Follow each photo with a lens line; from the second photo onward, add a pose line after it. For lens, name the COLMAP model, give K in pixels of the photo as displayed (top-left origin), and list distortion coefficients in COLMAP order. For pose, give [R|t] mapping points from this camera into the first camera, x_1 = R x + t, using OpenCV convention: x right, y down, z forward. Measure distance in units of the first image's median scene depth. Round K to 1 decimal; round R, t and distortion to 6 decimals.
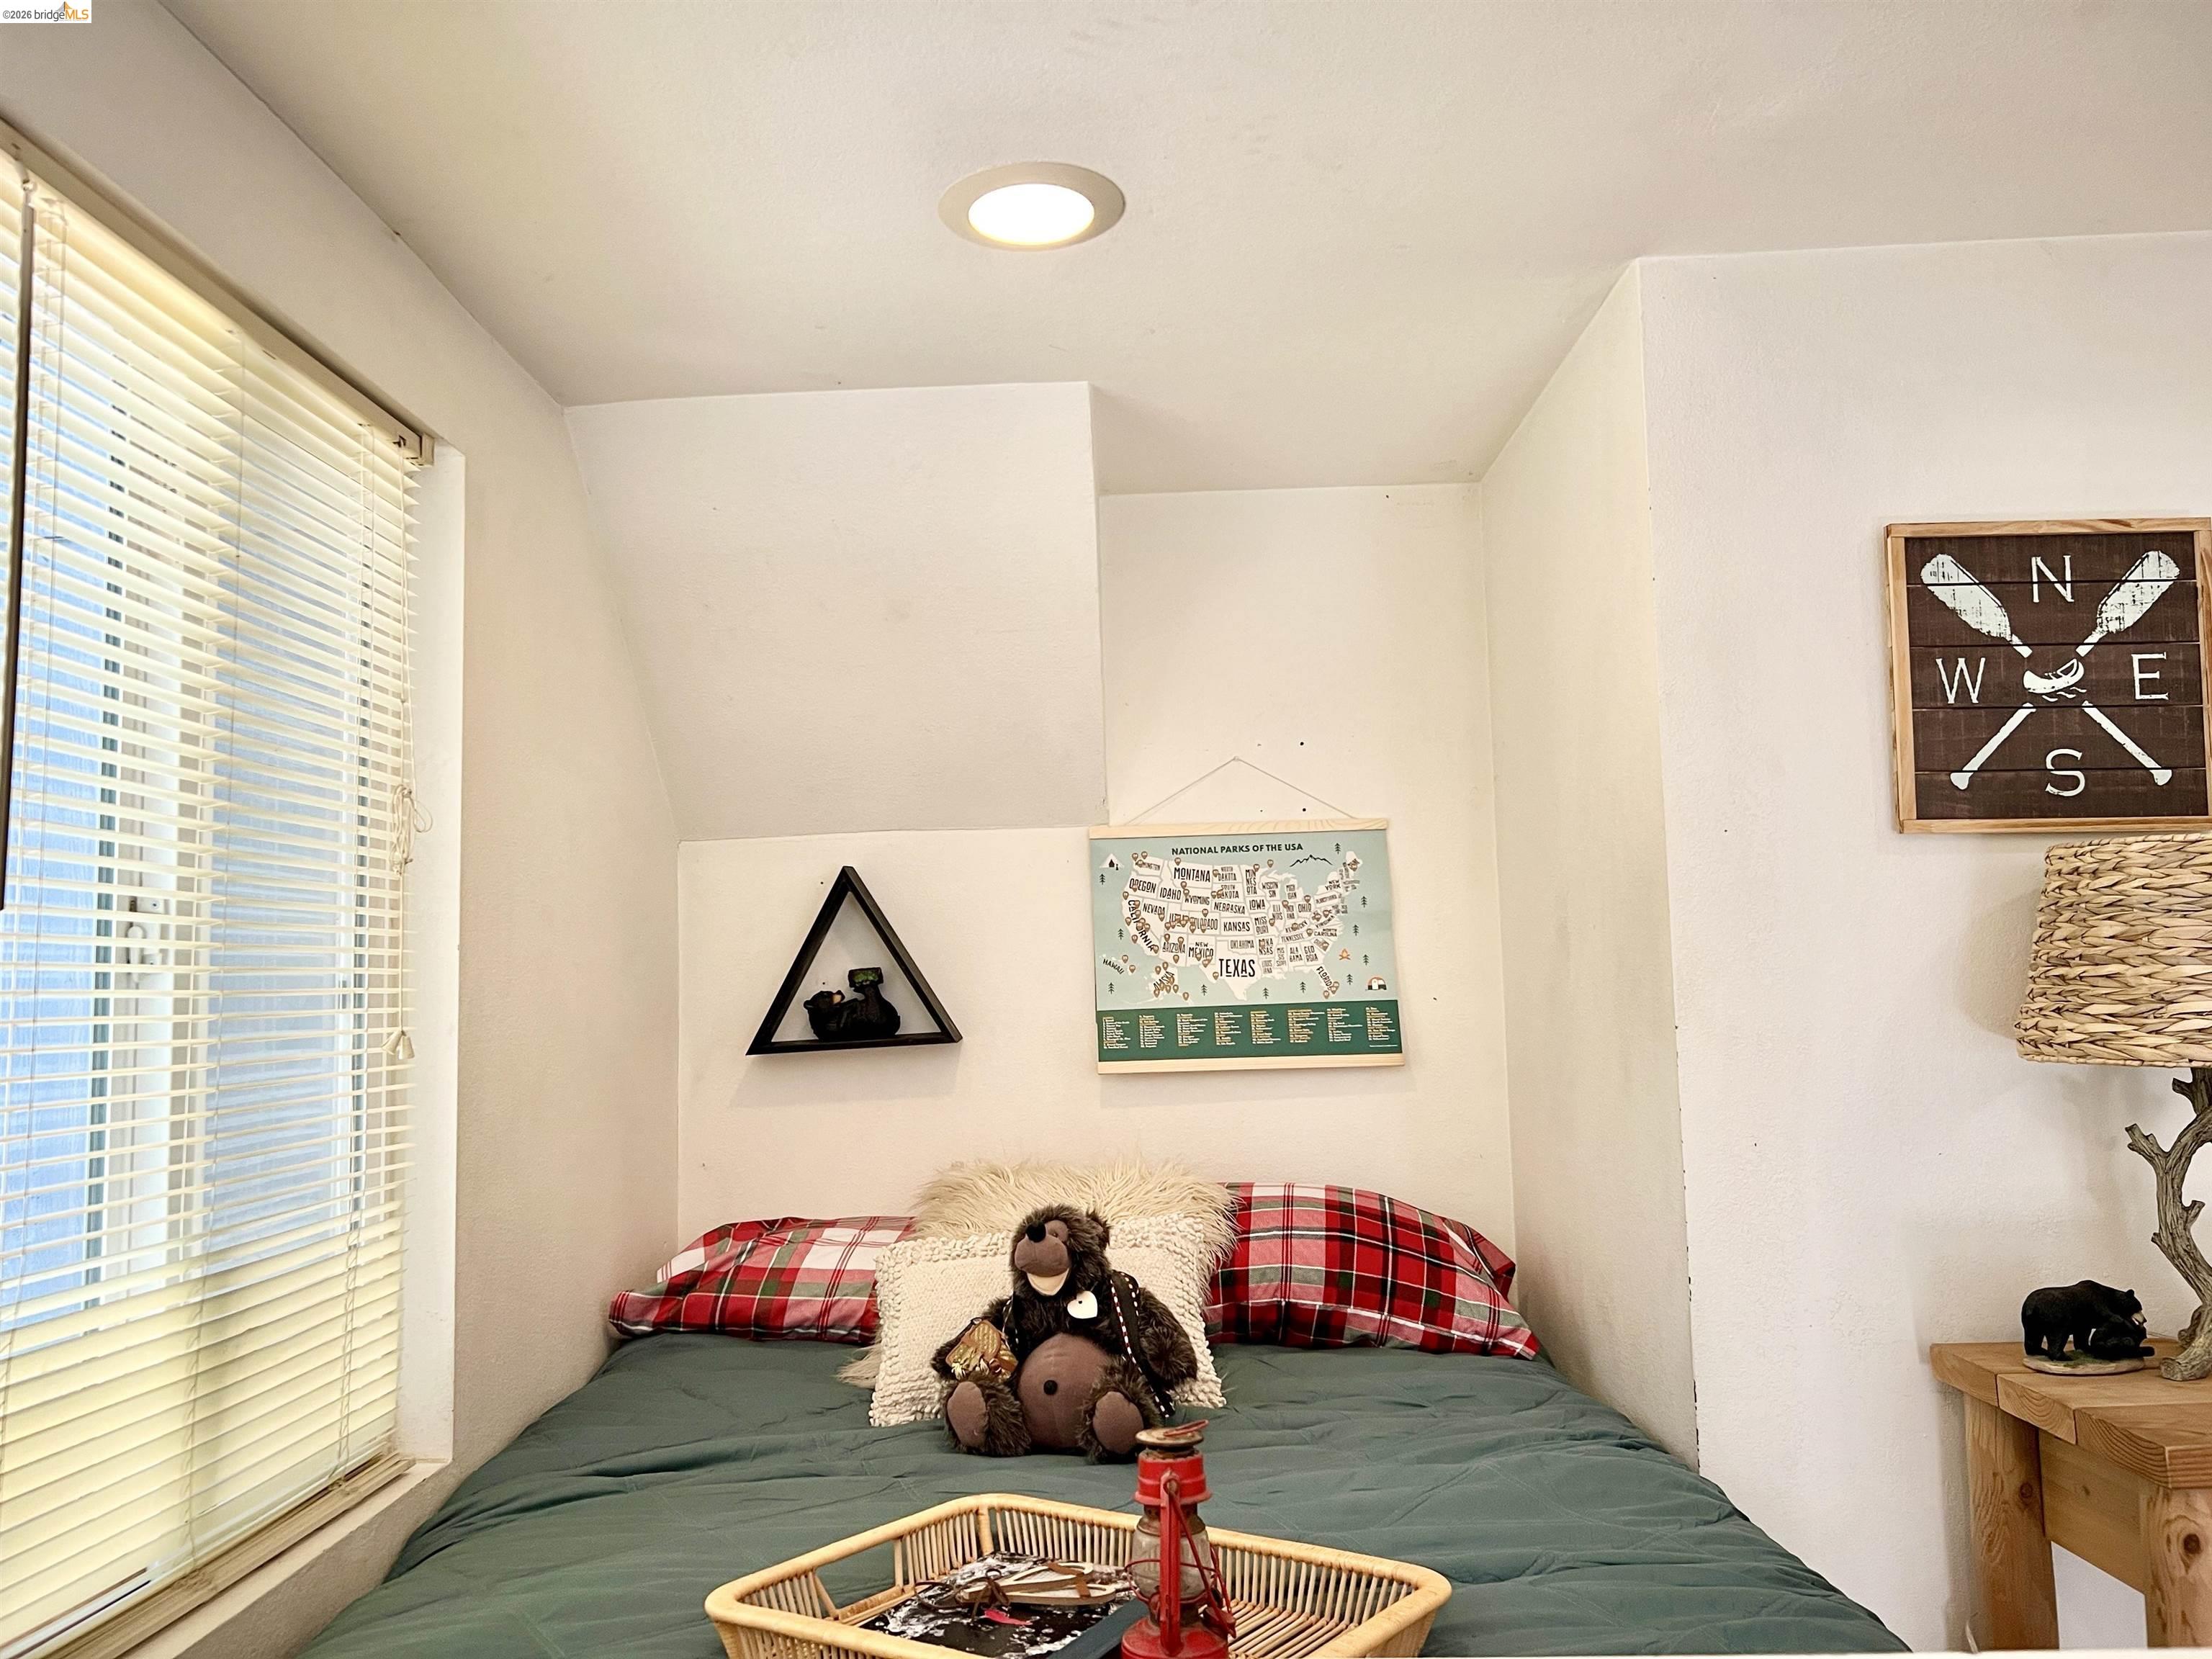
lens RADIAL K [[1660.3, 0, 1107.6], [0, 1660.3, 829.0], [0, 0, 1]] dist [0.093828, -0.111273]
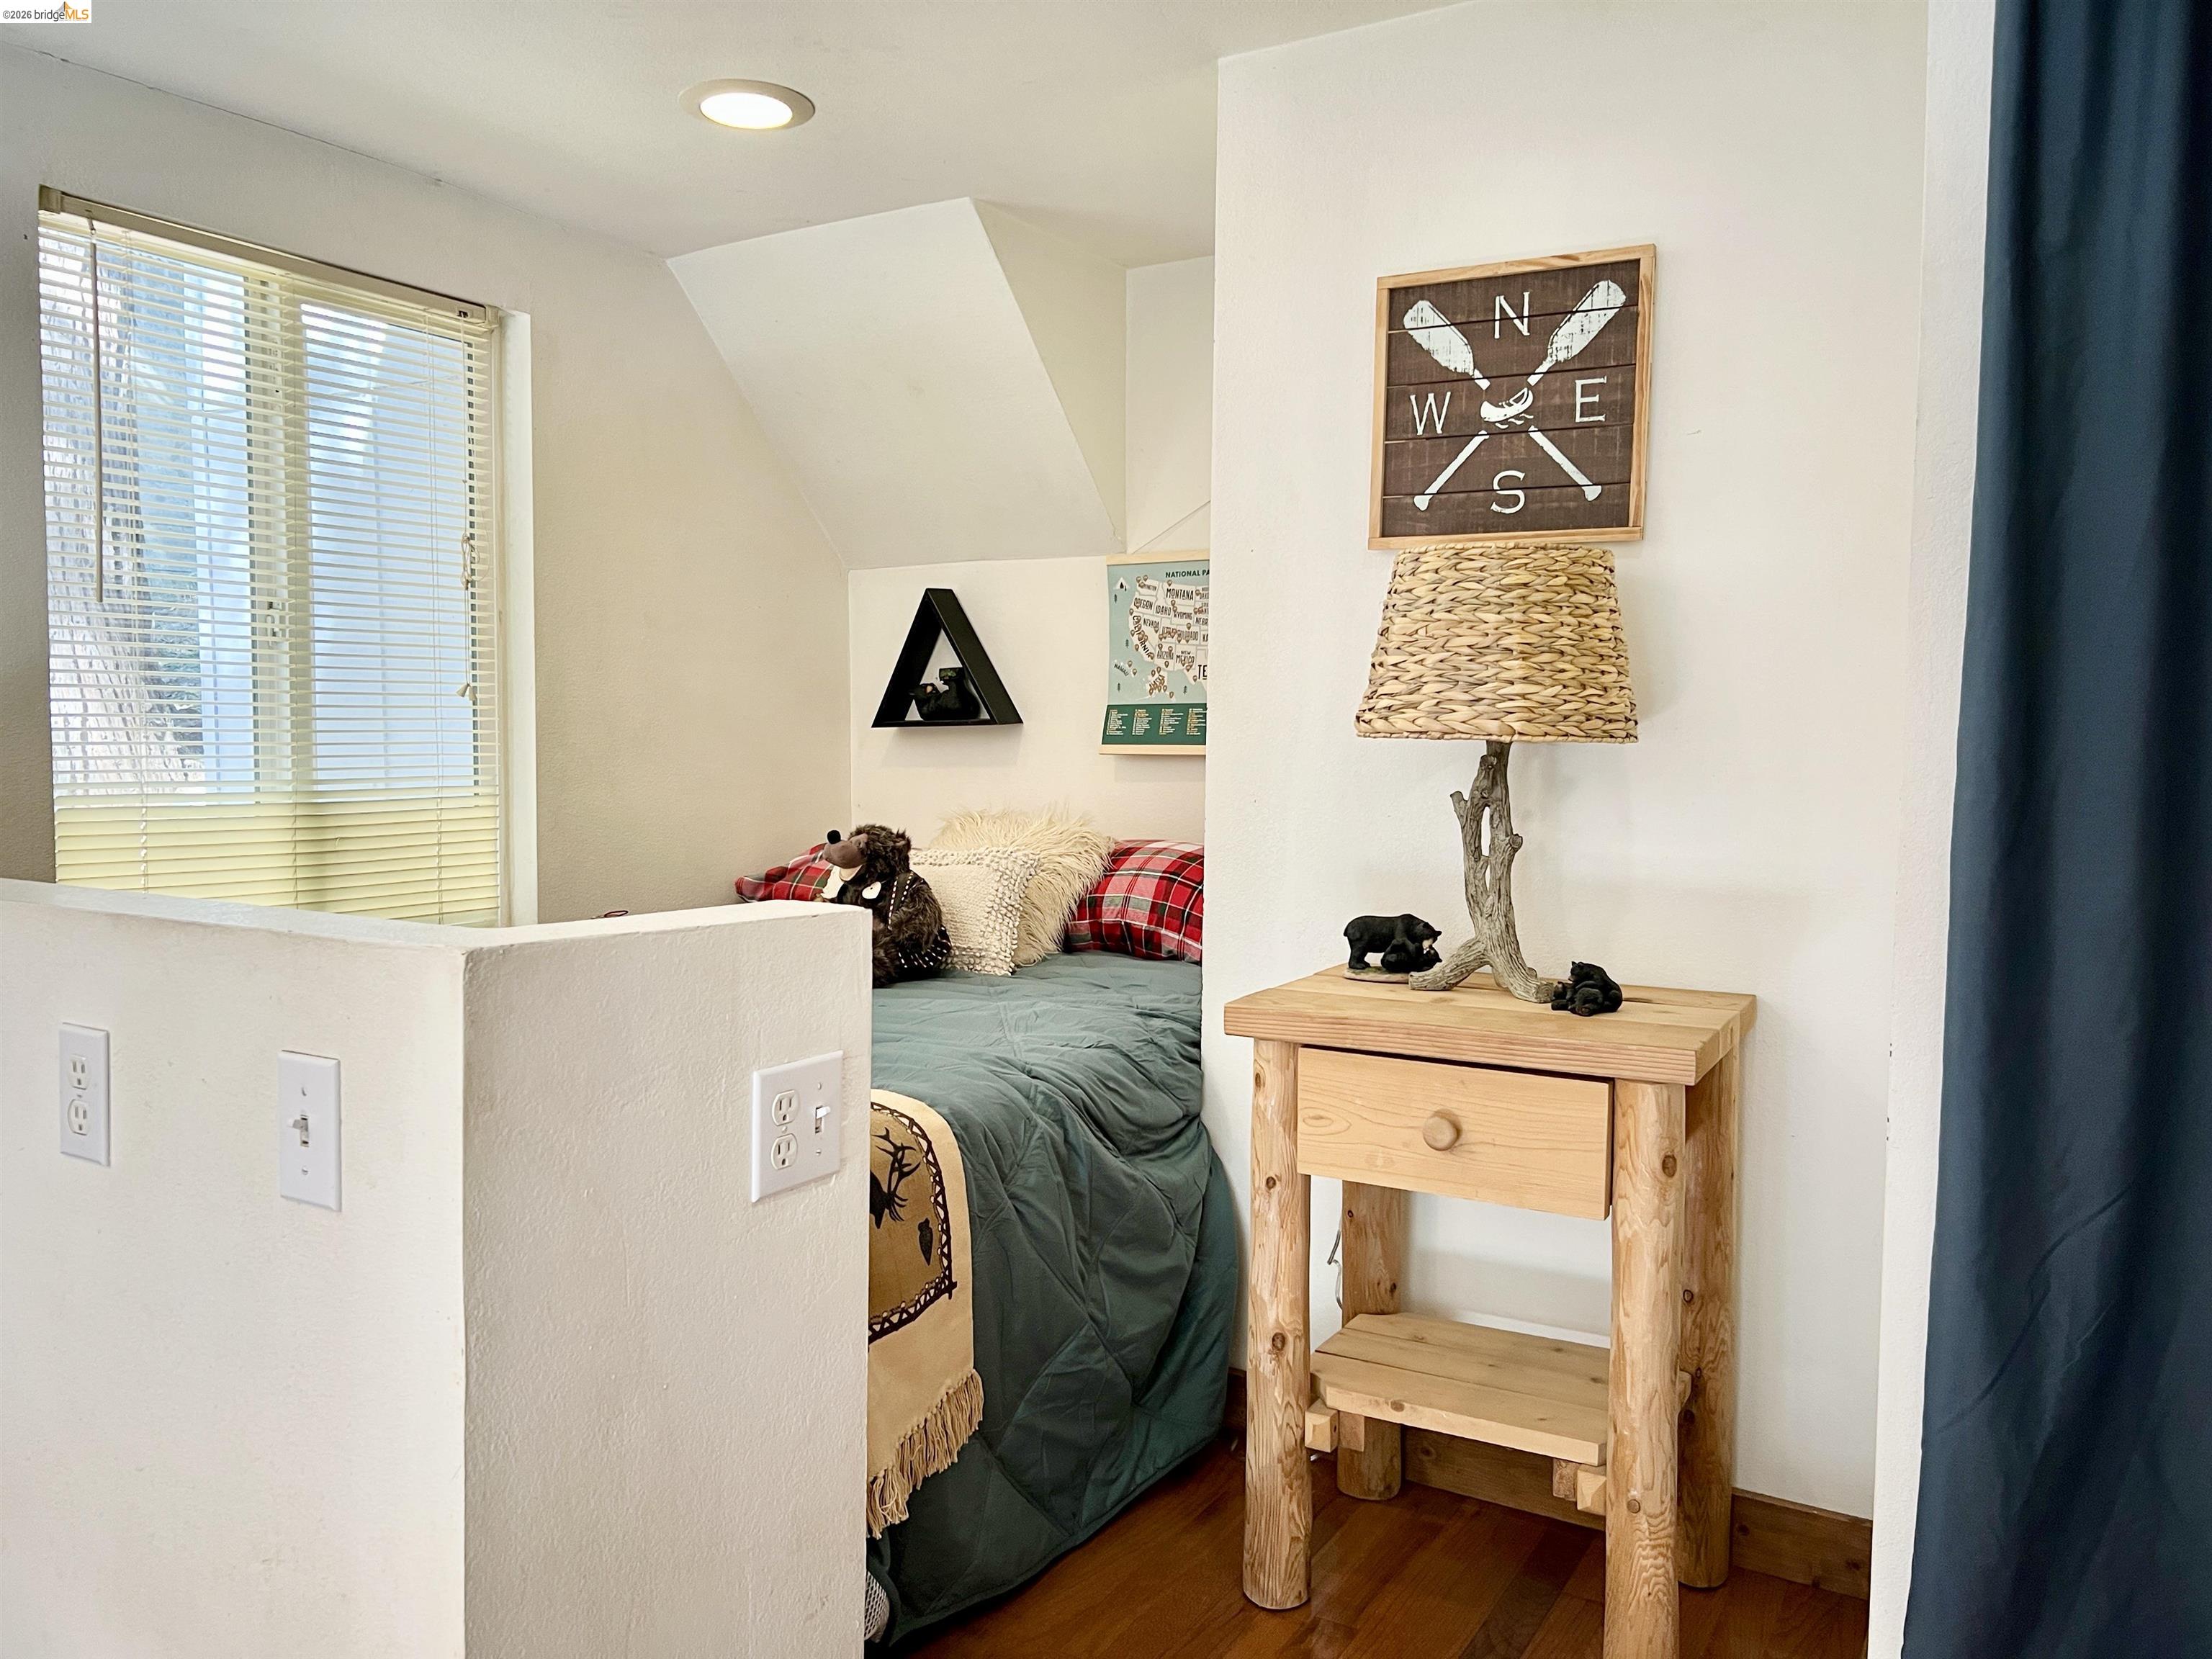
lens RADIAL K [[1692.7, 0, 1109.9], [0, 1692.7, 881.4], [0, 0, 1]] dist [0.119874, -0.301470]
pose [[0.869074, 0.076620, -0.488713, 0.912302], [0.014964, 0.983408, 0.180789, 0.012843], [0.494456, -0.164432, 0.853508, -0.167817]]
